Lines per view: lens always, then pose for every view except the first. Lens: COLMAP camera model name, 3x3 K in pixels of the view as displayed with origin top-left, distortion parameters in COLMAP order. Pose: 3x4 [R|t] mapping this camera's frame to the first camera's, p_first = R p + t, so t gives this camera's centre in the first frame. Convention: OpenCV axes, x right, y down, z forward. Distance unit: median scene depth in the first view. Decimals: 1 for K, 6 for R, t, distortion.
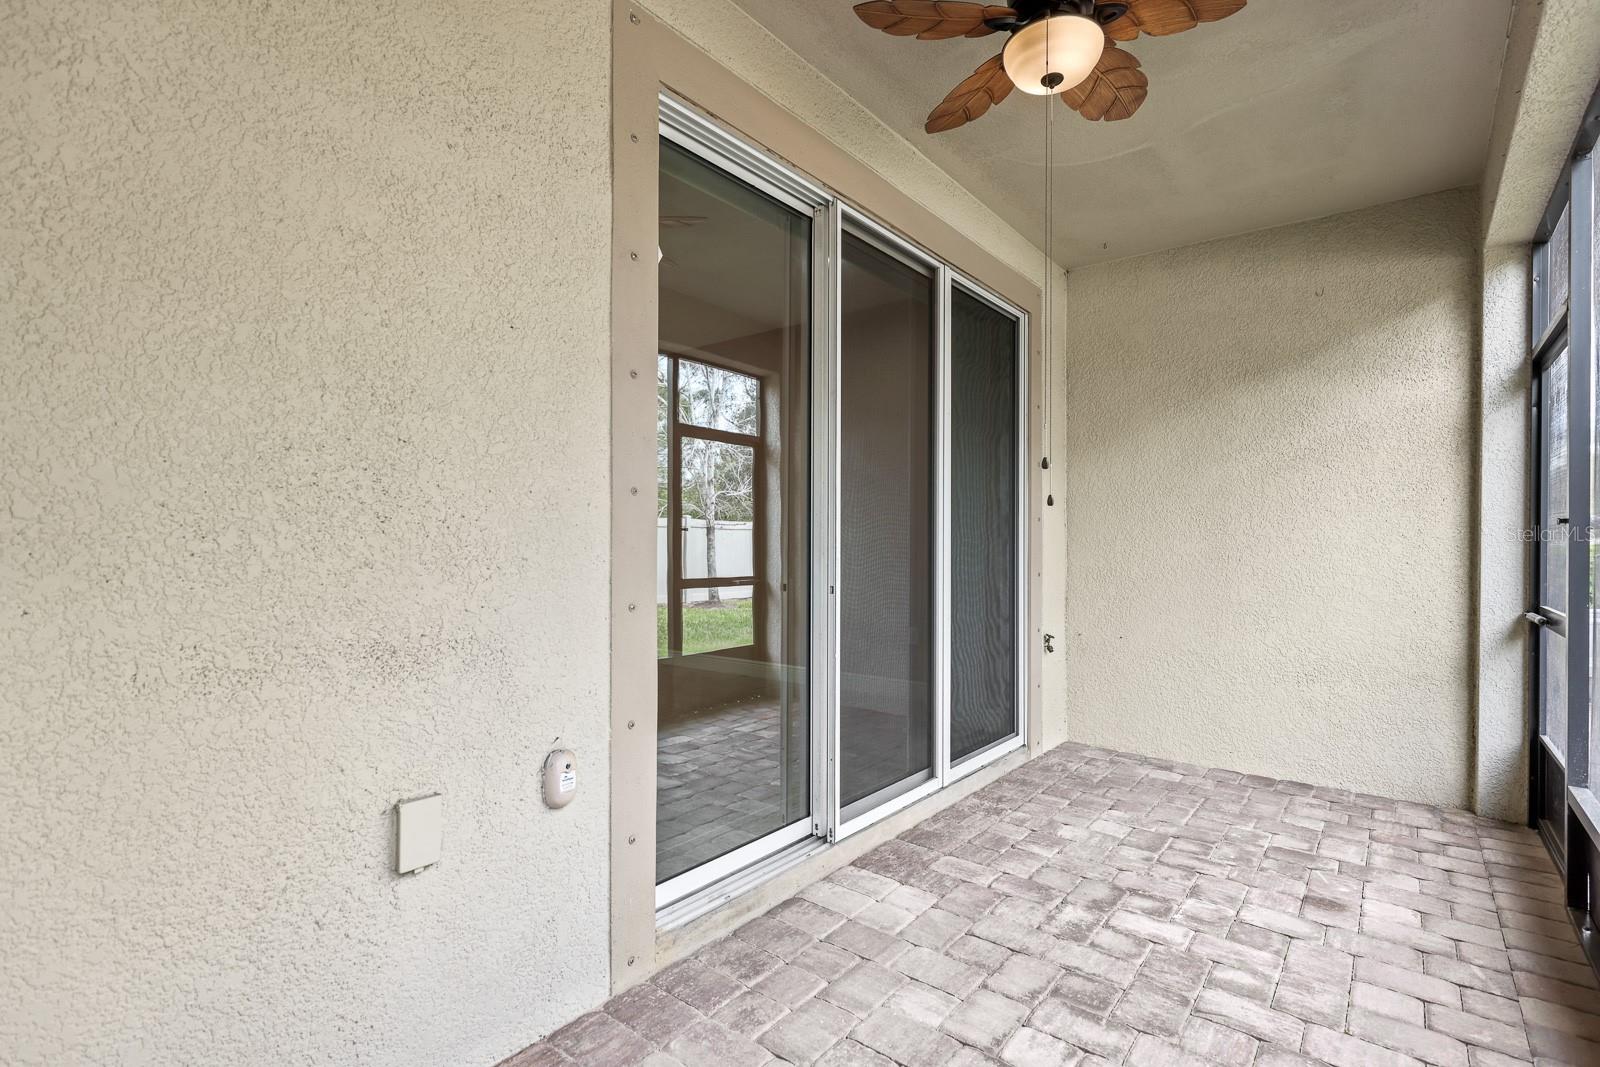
lens RADIAL K [[753.8, 0, 794.3], [0, 753.8, 536.2], [0, 0, 1]] dist [0.000926, 0.000342]
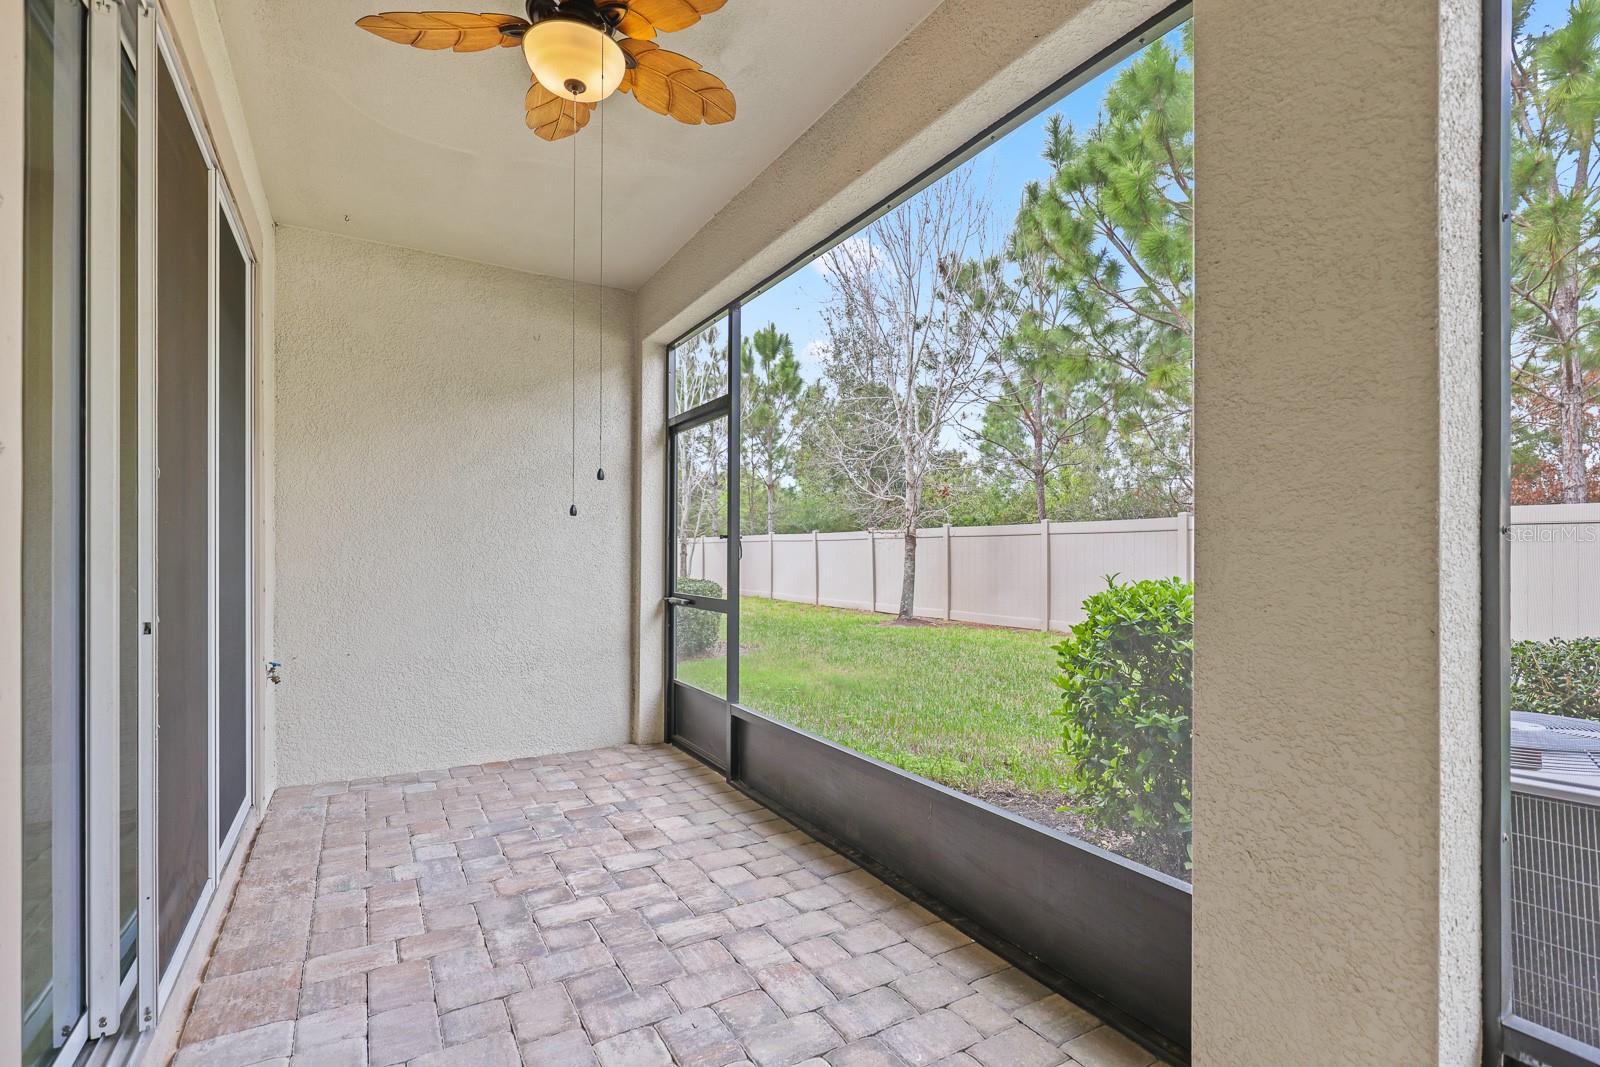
lens RADIAL K [[753.8, 0, 796.2], [0, 753.8, 539.4], [0, 0, 1]] dist [0.000926, 0.000342]
pose [[0.352395, 0.012427, 0.935769, -0.331236], [-0.008670, 0.999912, -0.010013, 0.000729], [-0.935811, -0.004585, 0.352471, 0.259127]]
